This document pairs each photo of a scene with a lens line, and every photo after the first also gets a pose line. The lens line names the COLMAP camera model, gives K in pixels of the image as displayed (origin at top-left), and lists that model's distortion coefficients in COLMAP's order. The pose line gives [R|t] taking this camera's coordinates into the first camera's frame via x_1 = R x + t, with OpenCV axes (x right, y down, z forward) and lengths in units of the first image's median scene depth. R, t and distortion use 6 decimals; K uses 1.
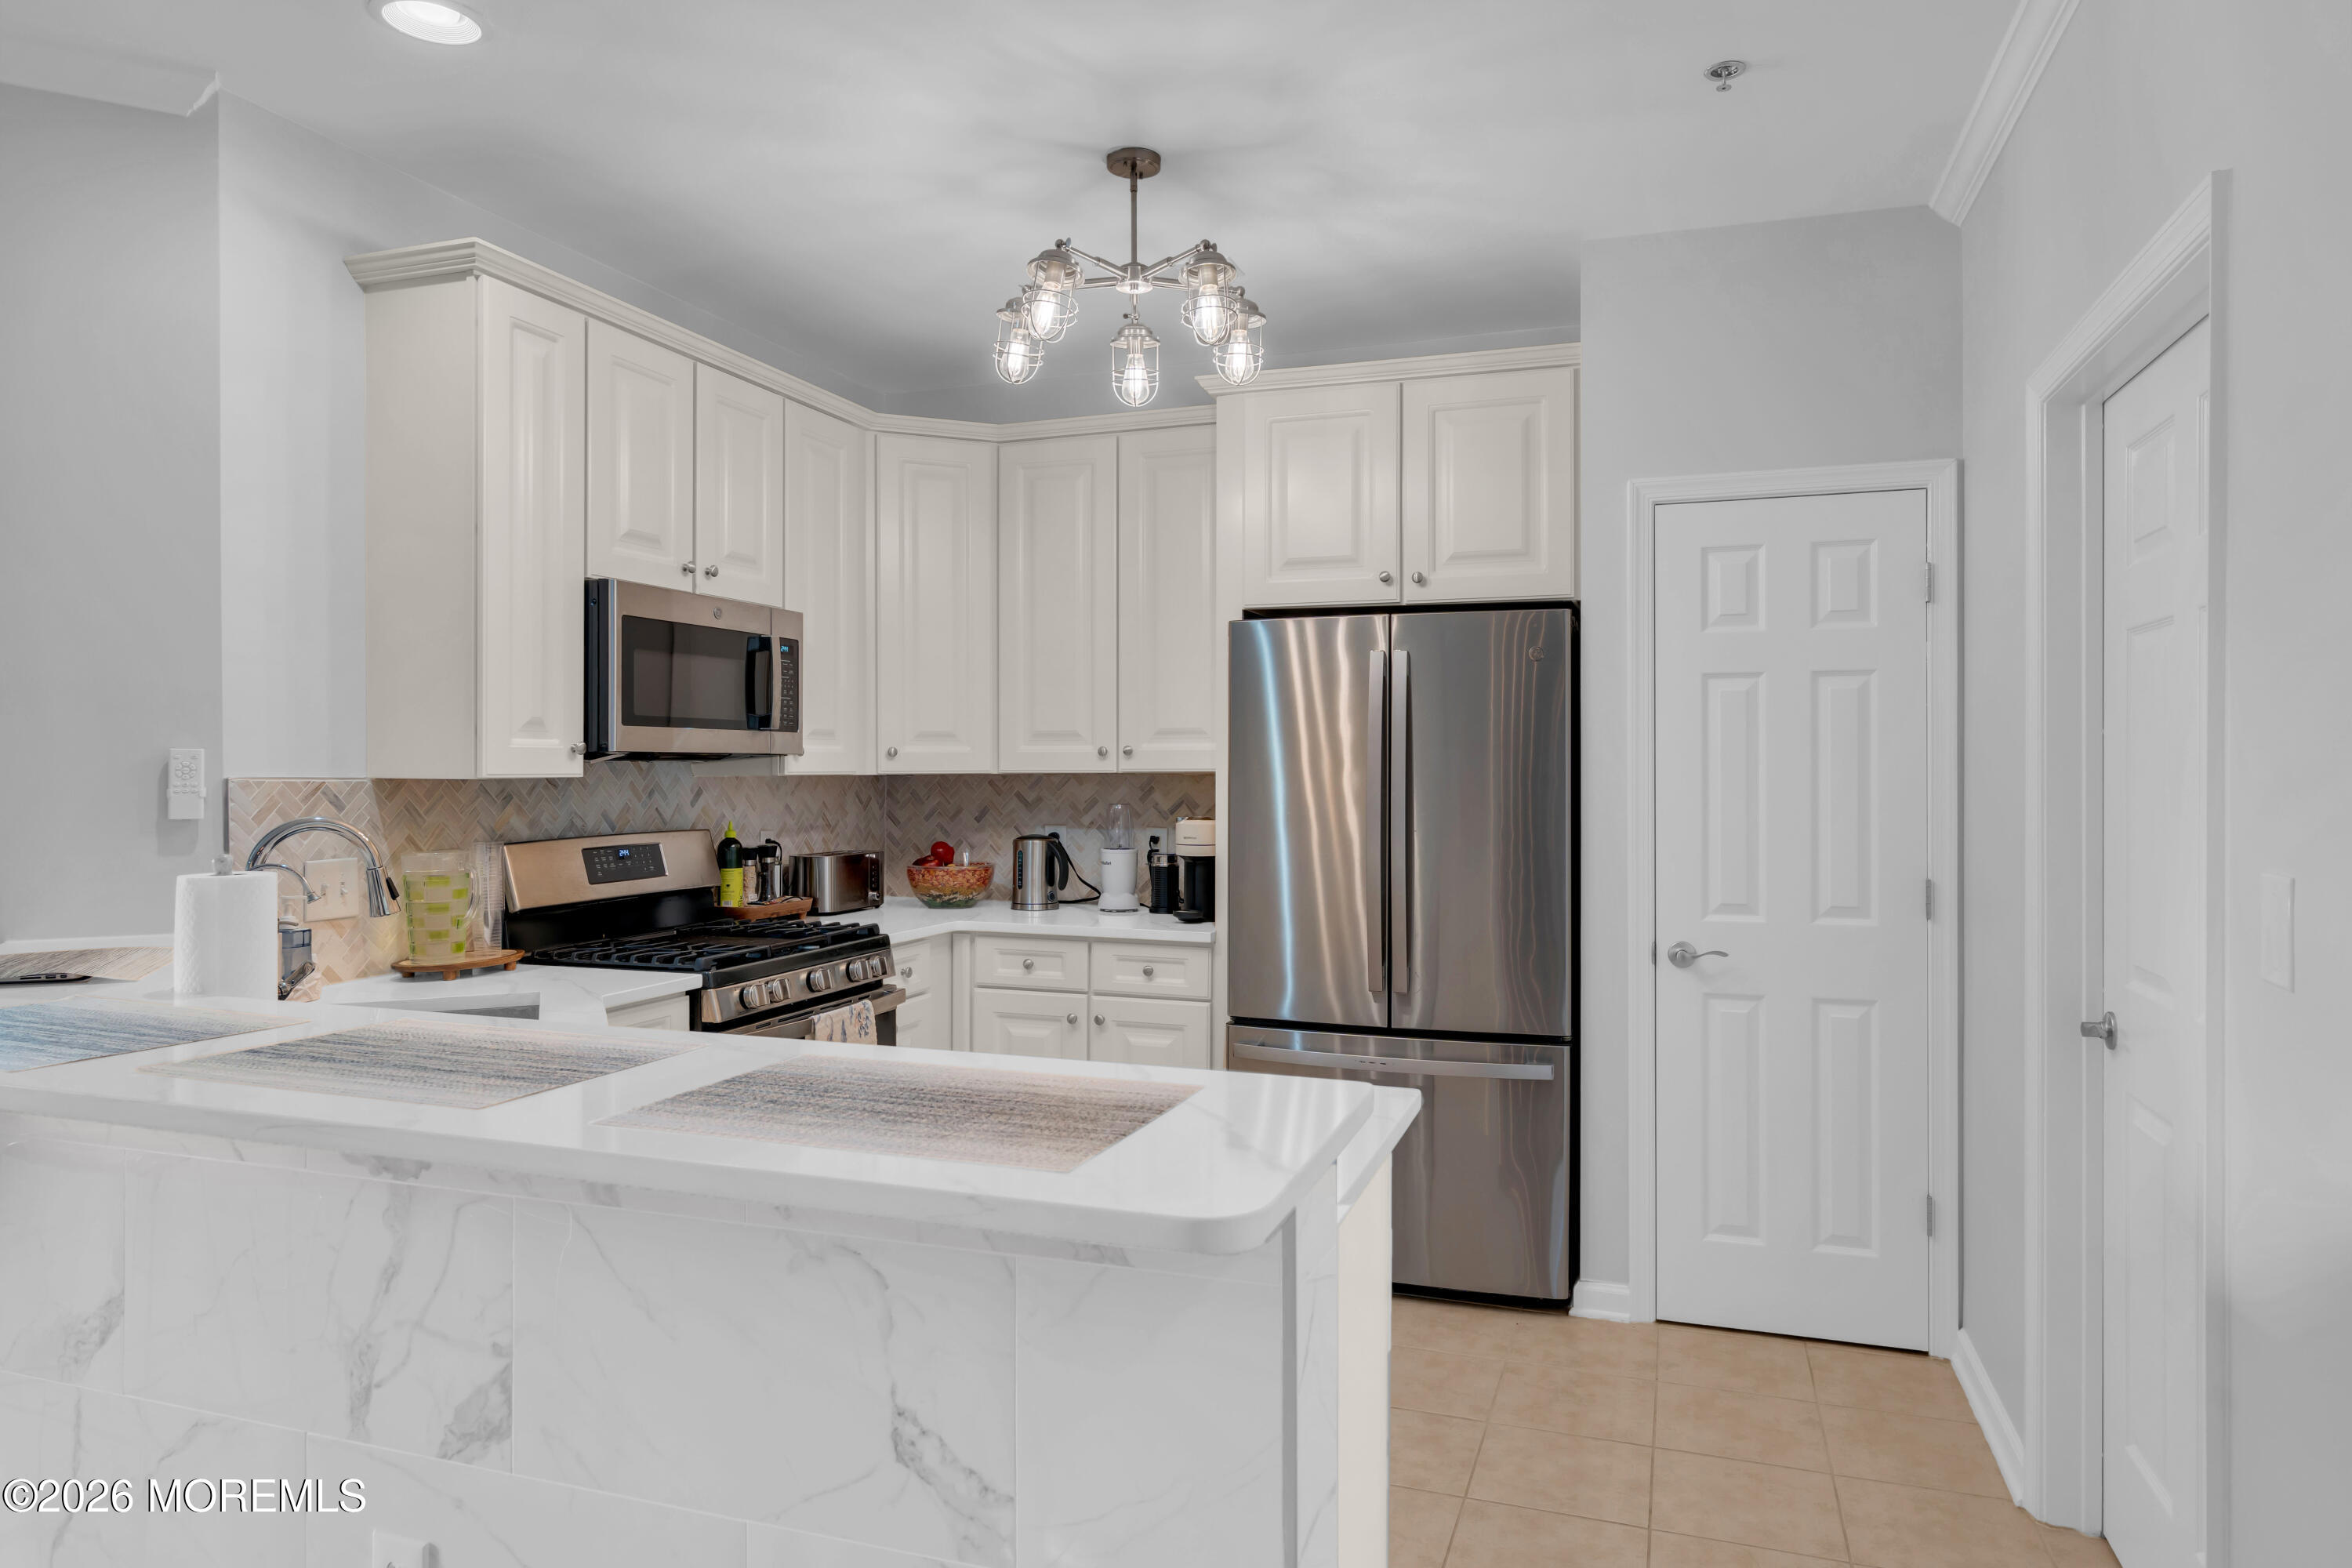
lens RADIAL K [[1421.3, 0, 1179.9], [0, 1421.3, 769.9], [0, 0, 1]] dist [0.000201, -0.000667]
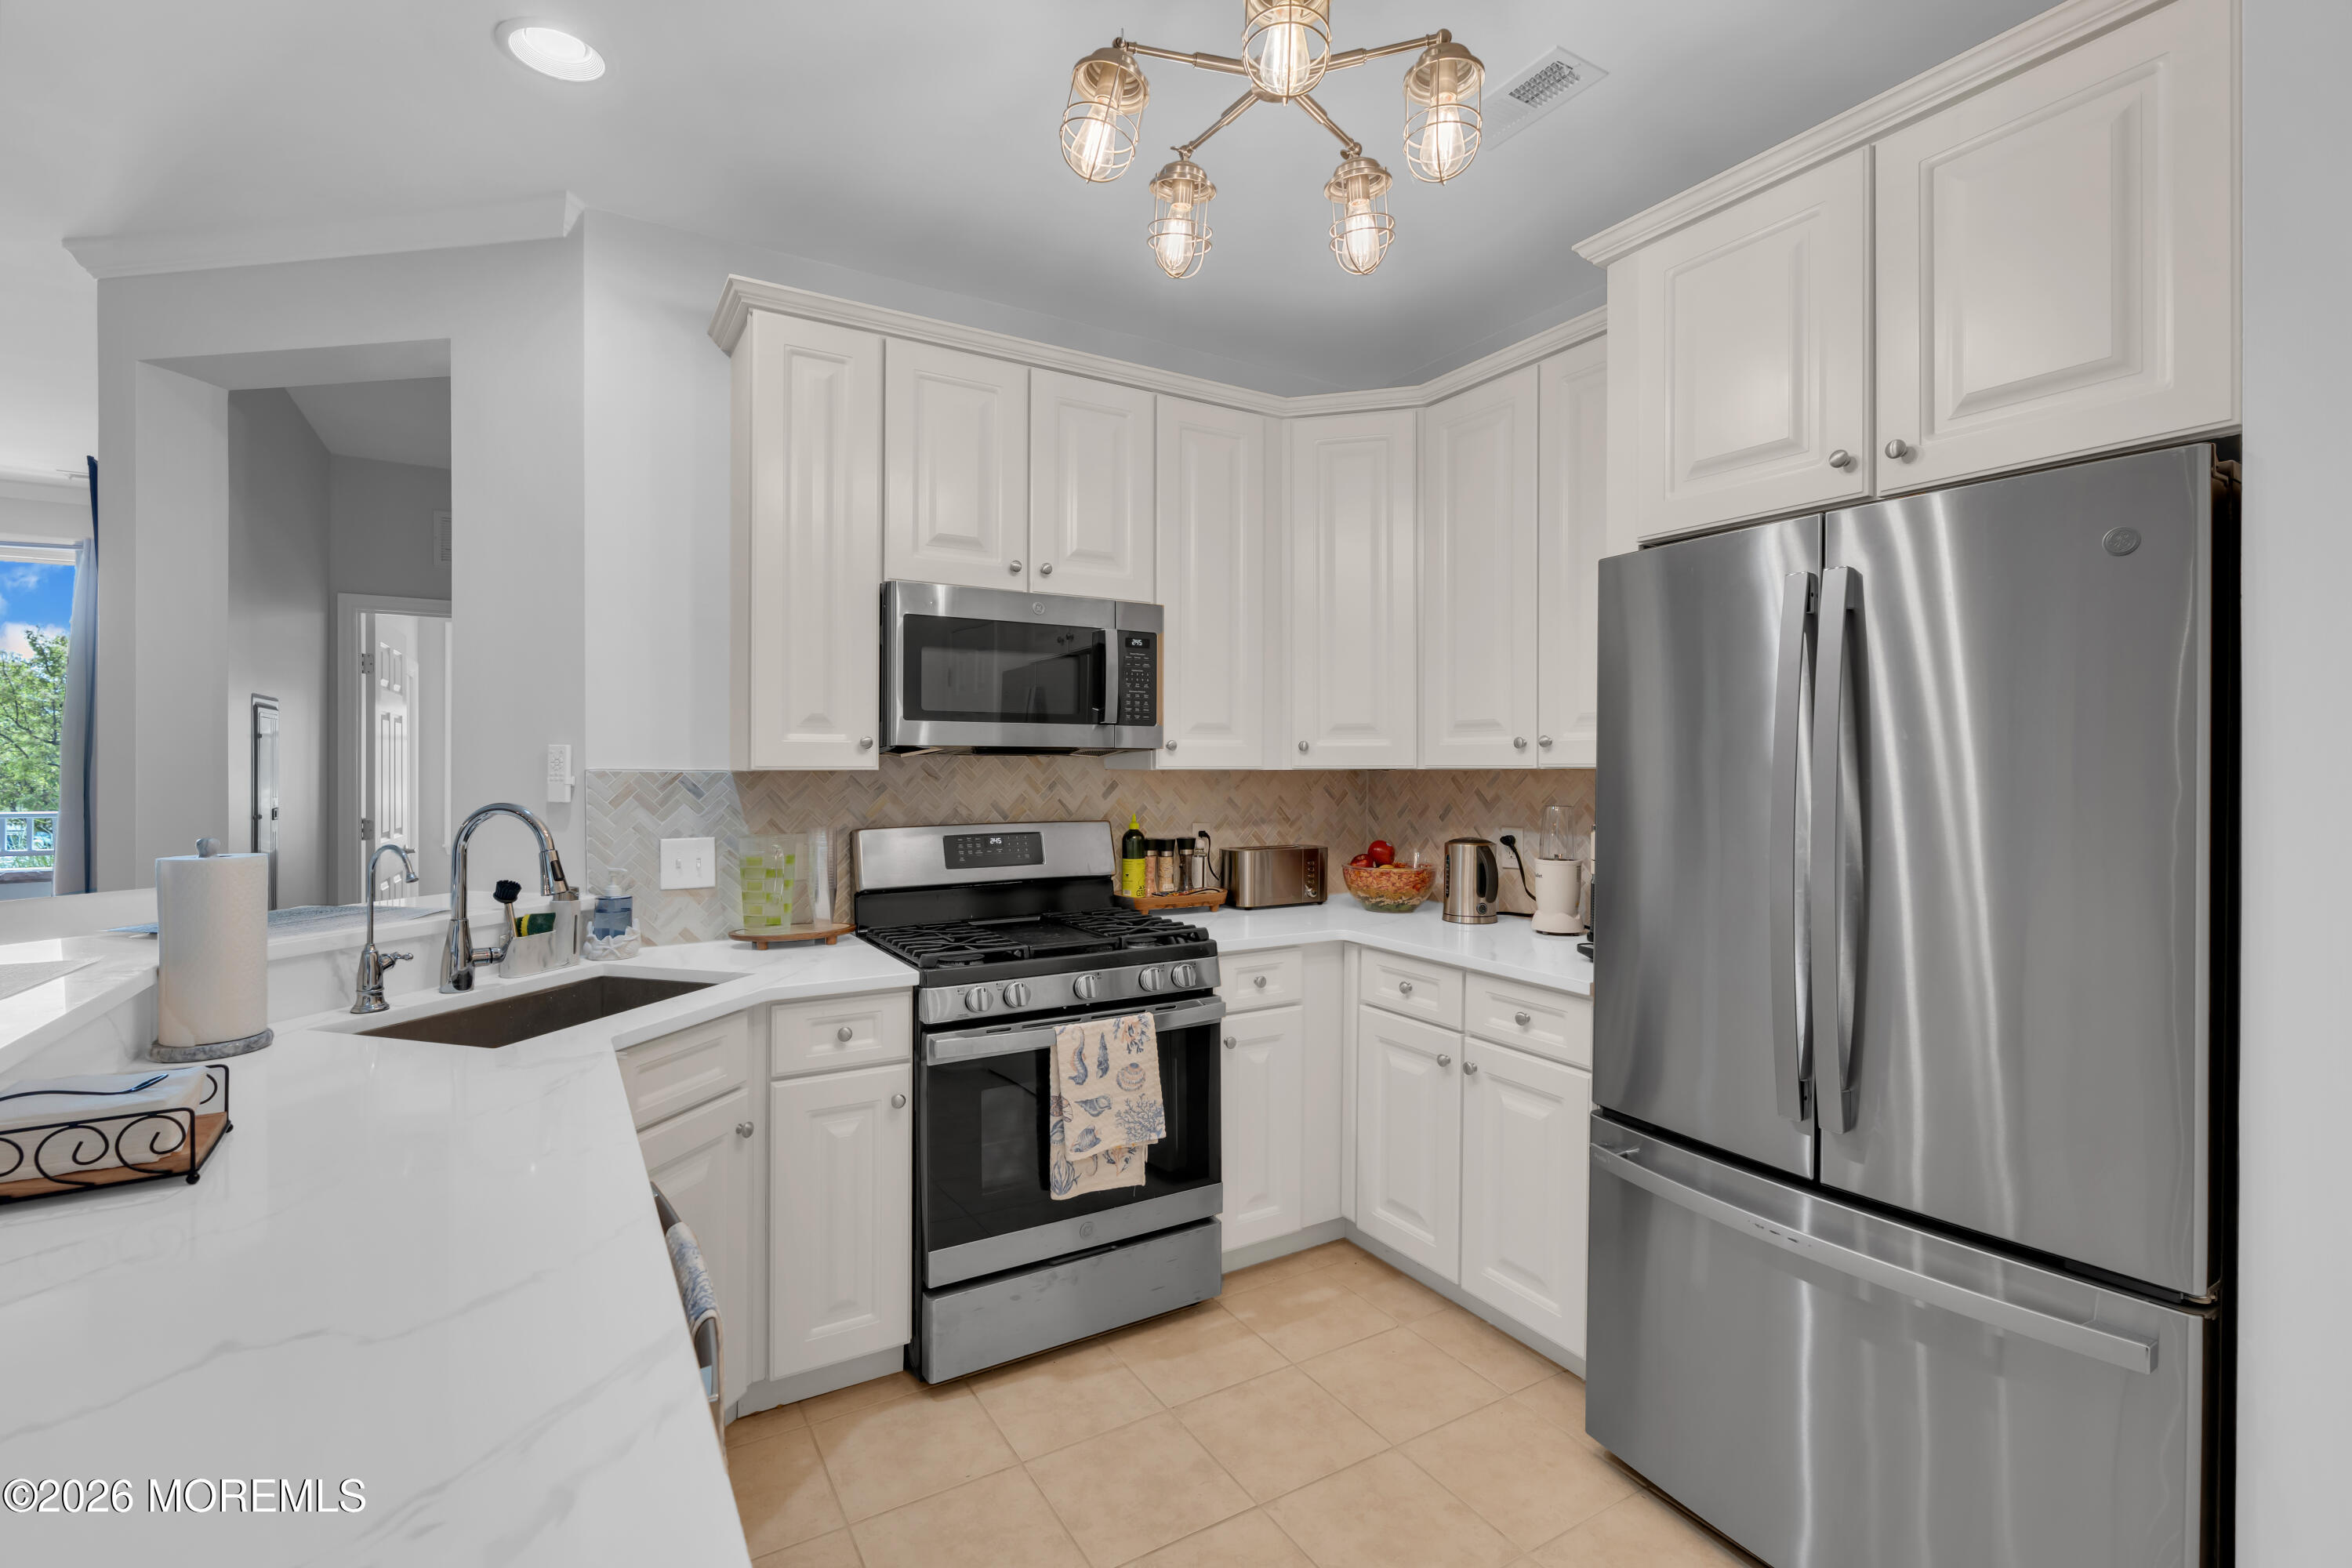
lens RADIAL K [[1052.7, 0, 1179.3], [0, 1052.7, 766.4], [0, 0, 1]] dist [-0.010192, 0.004741]
pose [[0.772782, 0.001303, -0.634671, 0.226630], [-0.002233, 0.999997, -0.000665, 0.002314], [0.634668, 0.001931, 0.772782, 0.482092]]
